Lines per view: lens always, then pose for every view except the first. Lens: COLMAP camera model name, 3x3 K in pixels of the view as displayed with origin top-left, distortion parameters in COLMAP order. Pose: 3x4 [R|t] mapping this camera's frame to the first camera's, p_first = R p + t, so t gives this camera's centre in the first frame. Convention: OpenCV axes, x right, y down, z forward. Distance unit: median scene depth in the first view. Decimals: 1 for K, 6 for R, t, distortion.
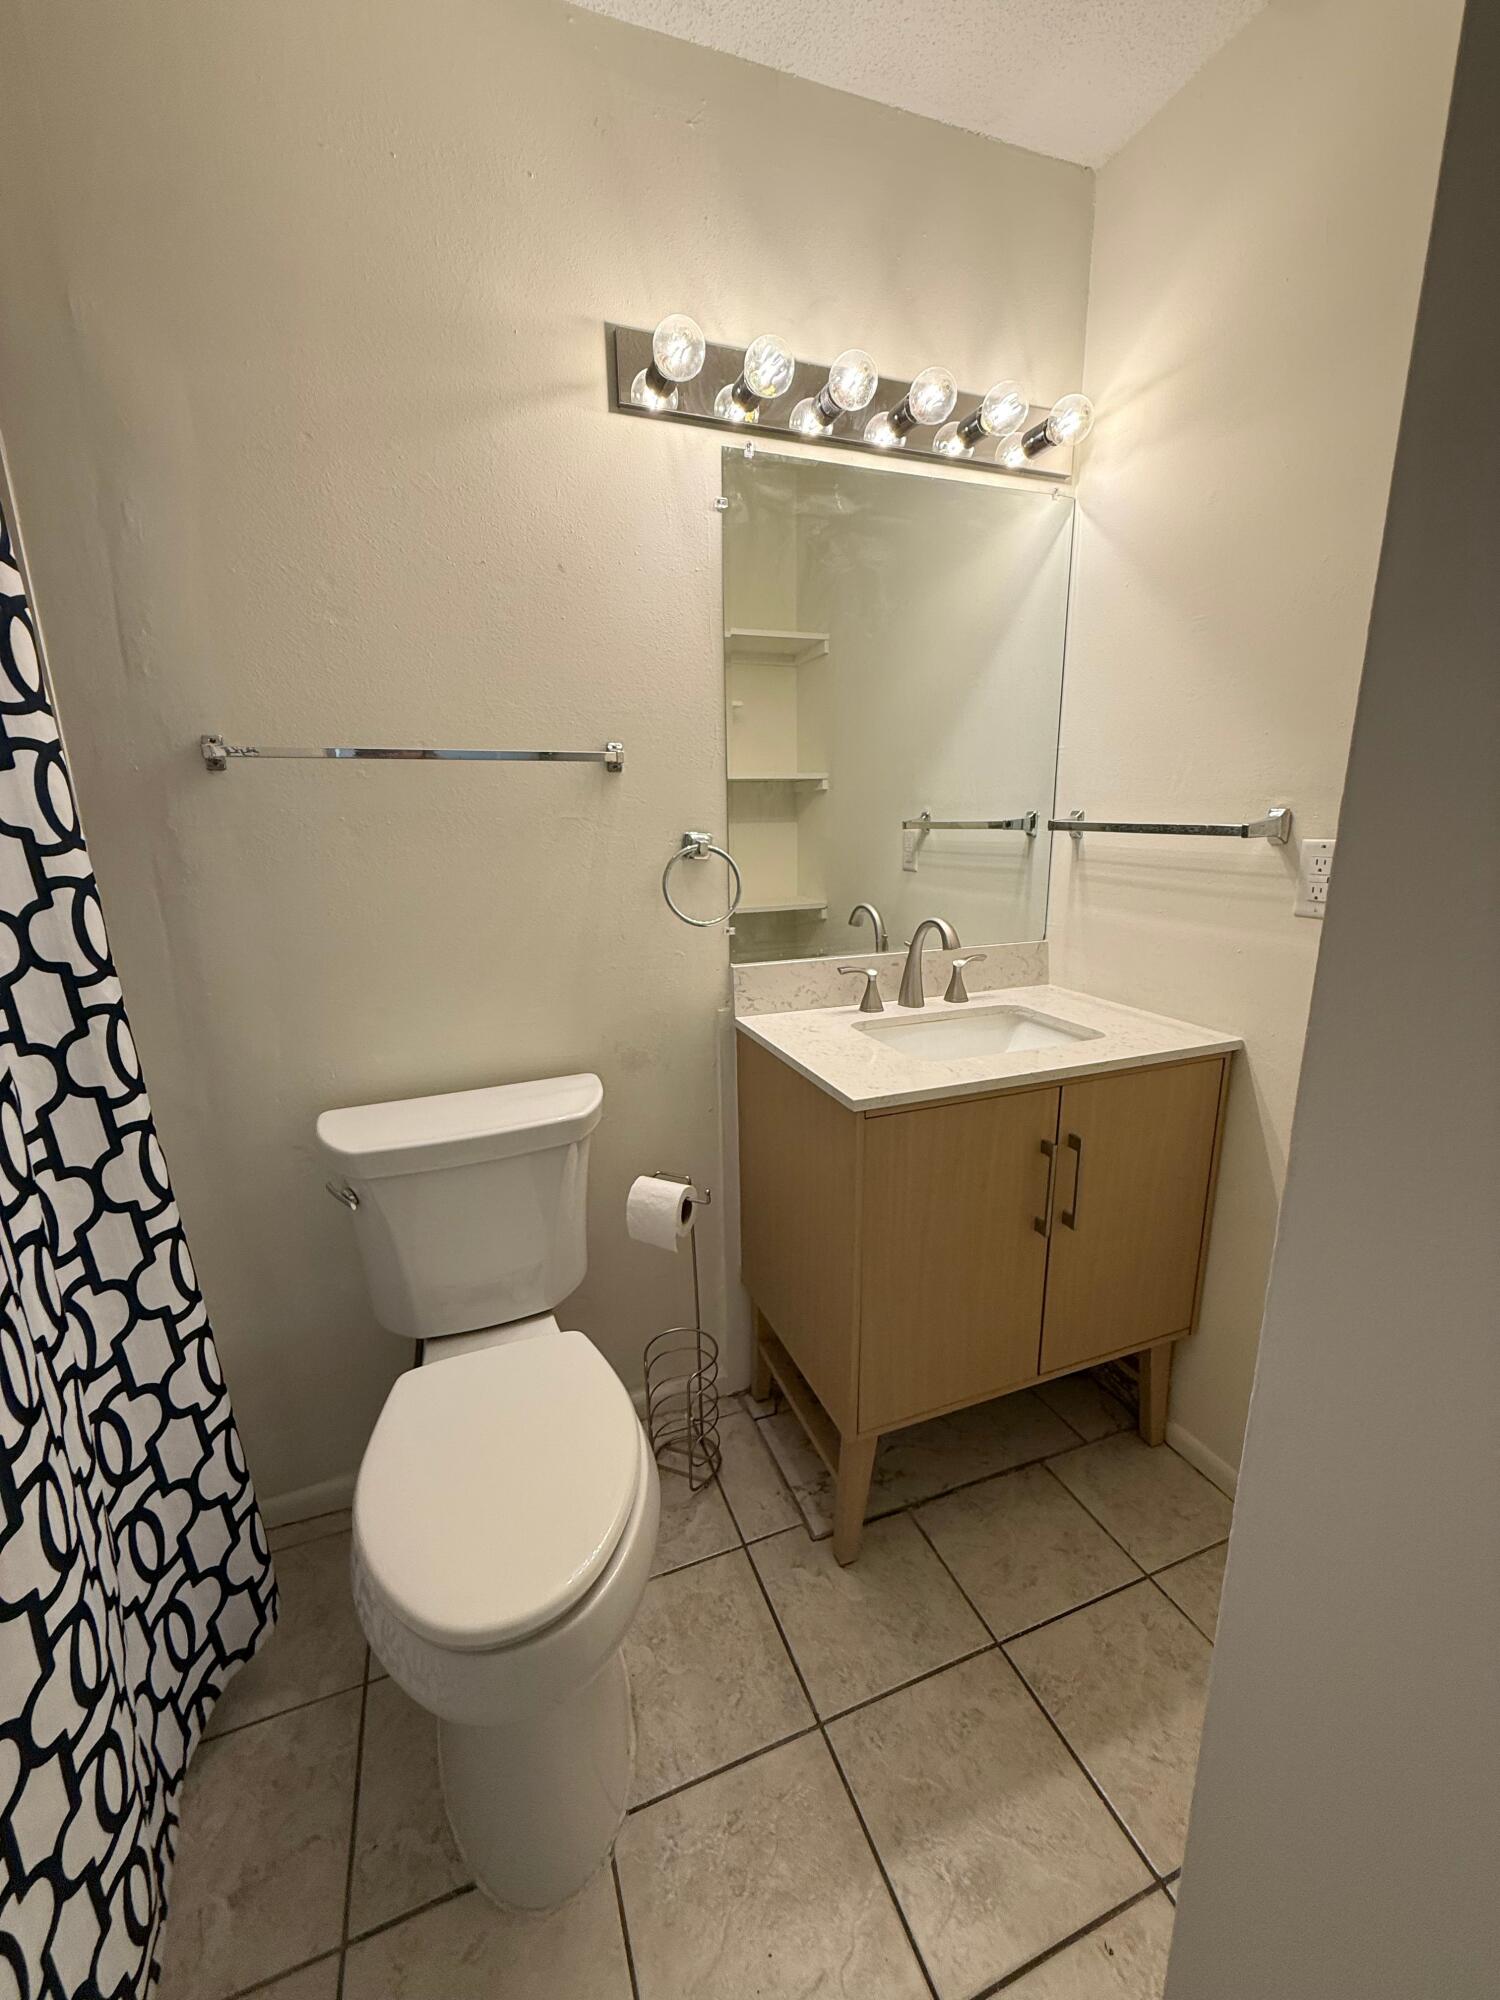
lens RADIAL K [[796.1, 0, 752.8], [0, 796.1, 992.7], [0, 0, 1]] dist [-0.000554, 0.000563]
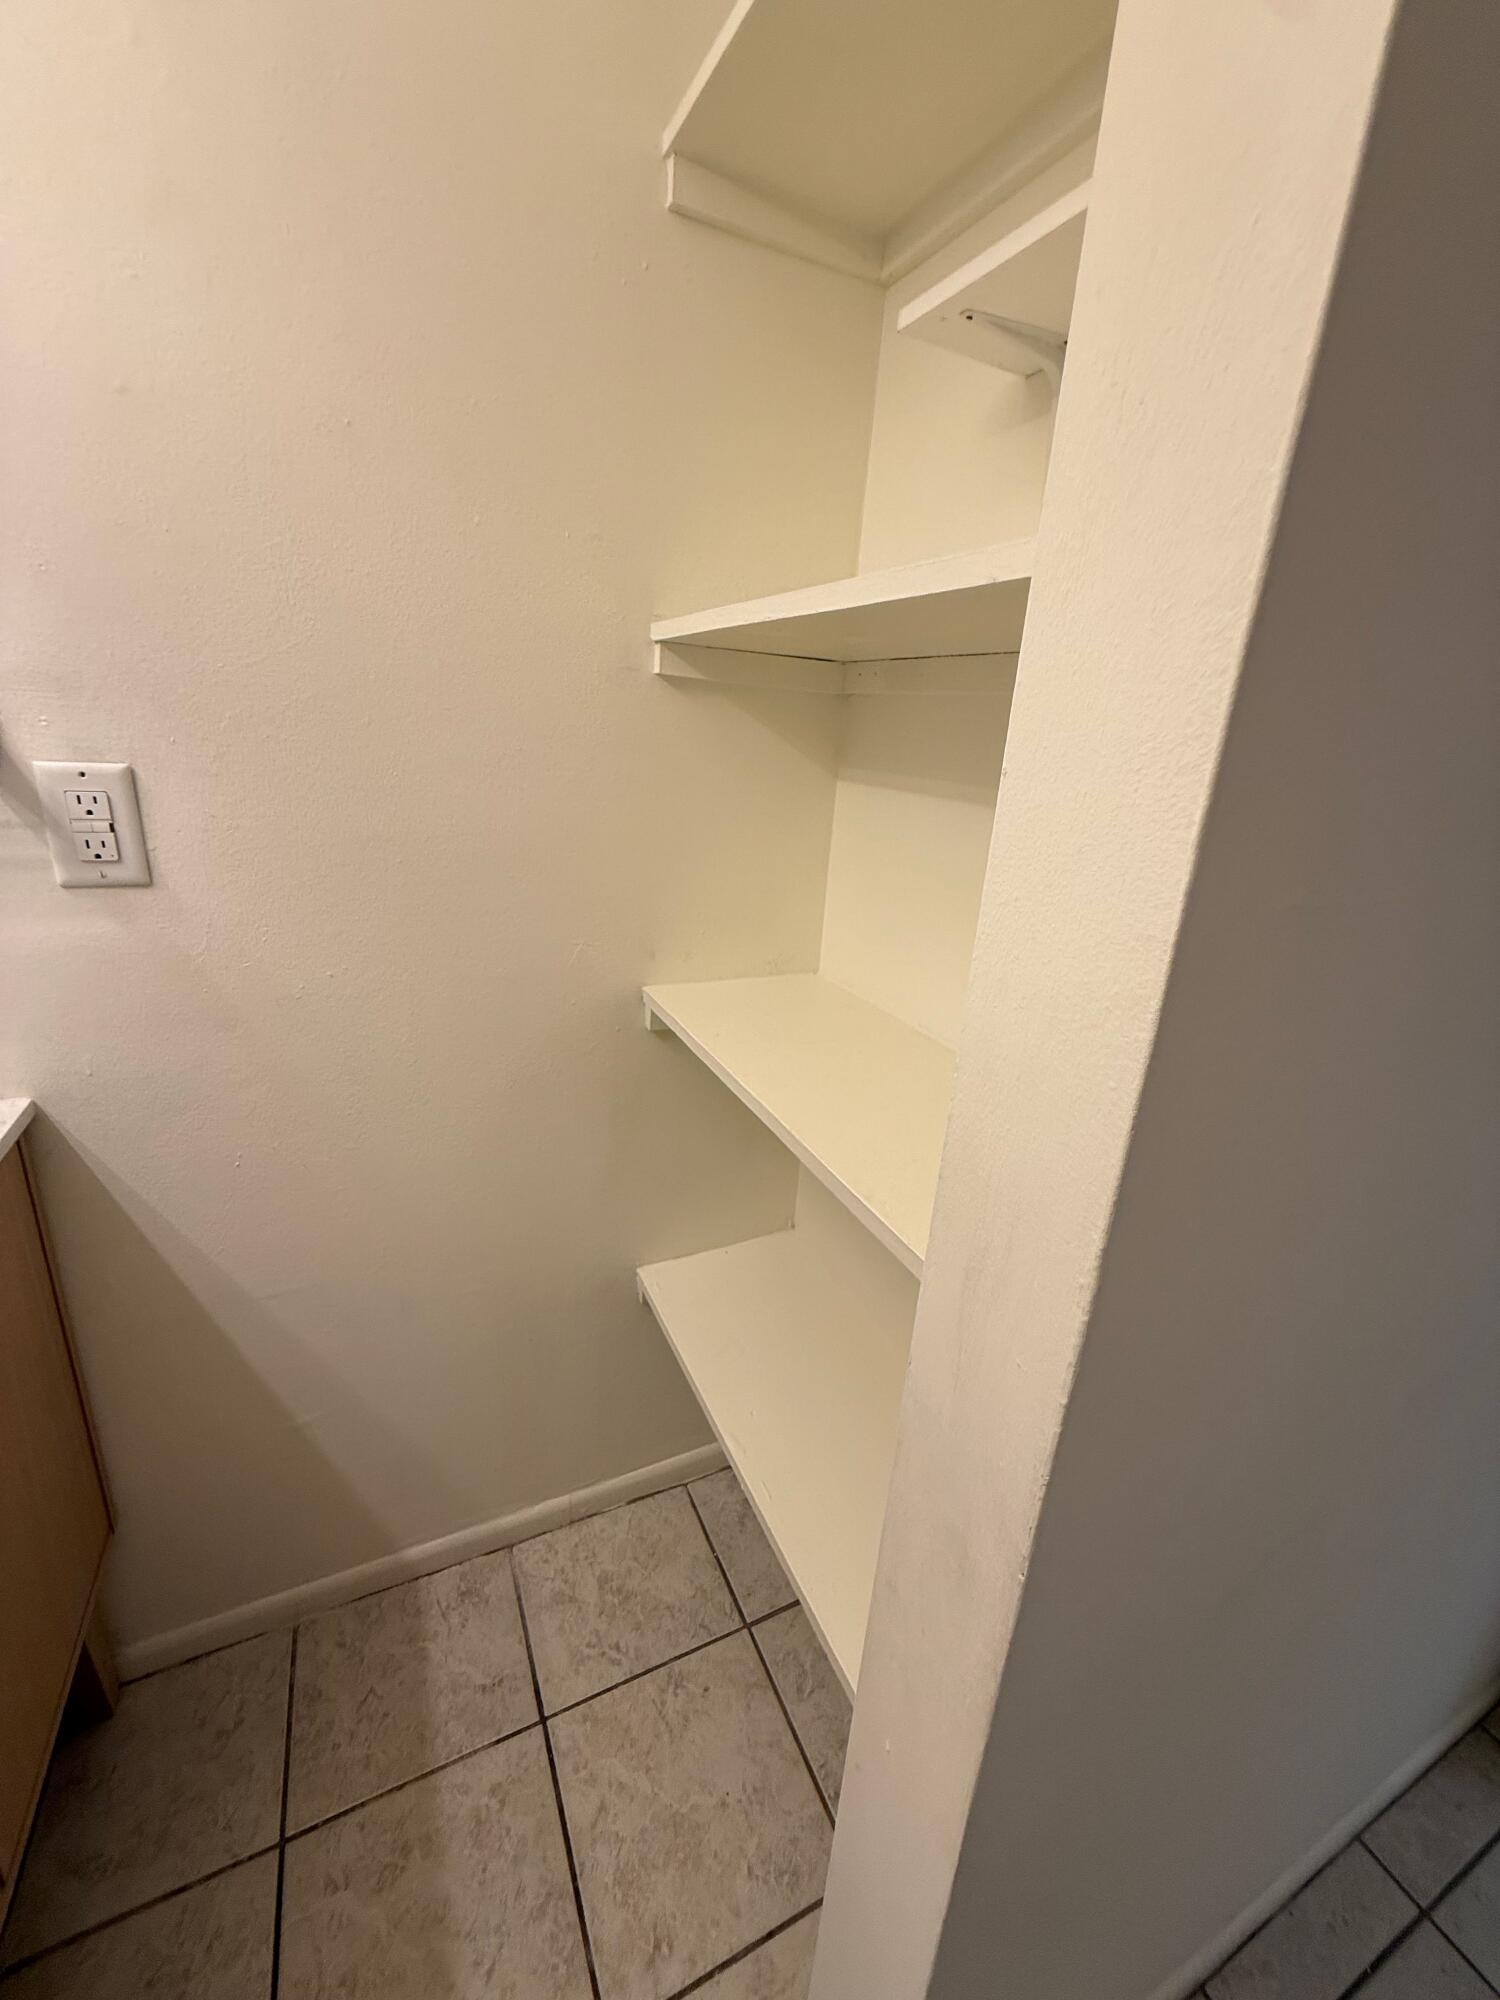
lens RADIAL K [[796.1, 0, 749.4], [0, 796.1, 994.3], [0, 0, 1]] dist [-0.000554, 0.000563]
pose [[-0.079425, -0.306368, 0.948594, 0.010591], [0.146896, 0.937614, 0.315122, -0.054761], [-0.985958, 0.164373, -0.029466, 0.204662]]
